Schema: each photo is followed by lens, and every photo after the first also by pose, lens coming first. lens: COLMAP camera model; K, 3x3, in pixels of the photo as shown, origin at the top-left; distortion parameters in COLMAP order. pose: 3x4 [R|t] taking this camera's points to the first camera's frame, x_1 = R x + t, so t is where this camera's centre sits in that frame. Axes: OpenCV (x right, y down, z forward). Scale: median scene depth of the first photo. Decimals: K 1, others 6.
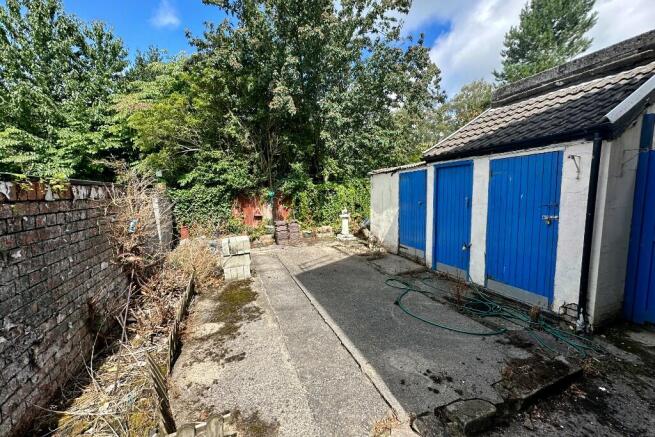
lens RADIAL K [[263.4, 0, 329.3], [0, 263.4, 218.0], [0, 0, 1]] dist [0.001336, 0.000142]
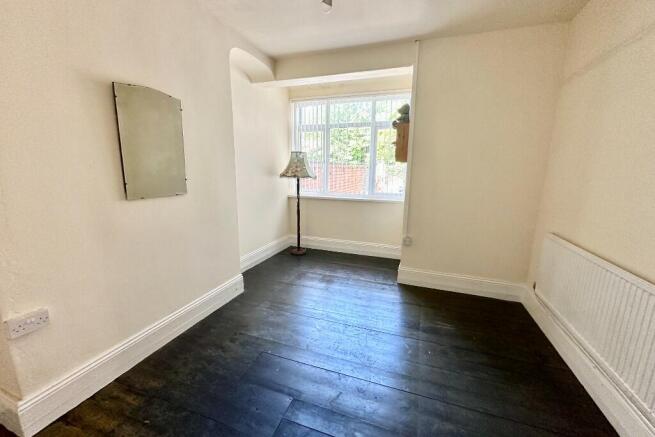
lens RADIAL K [[263.4, 0, 327.3], [0, 263.4, 218.6], [0, 0, 1]] dist [0.001336, 0.000142]
pose [[0.739182, 0.151528, -0.656239, 0.543956], [-0.088412, 0.987762, 0.128491, 0.090266], [0.667677, -0.036959, 0.743533, -0.972656]]
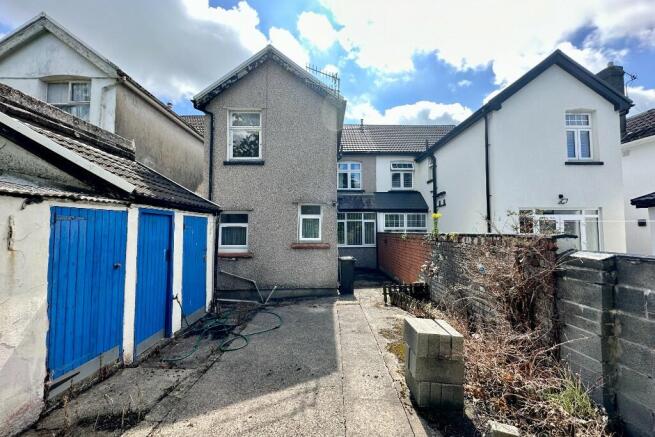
lens RADIAL K [[263.4, 0, 328.5], [0, 263.4, 217.6], [0, 0, 1]] dist [0.001336, 0.000142]
pose [[-0.926062, 0.030674, 0.376122, -0.374351], [0.047223, 0.998276, 0.034857, -0.193619], [-0.374405, 0.050041, -0.925914, 1.617882]]
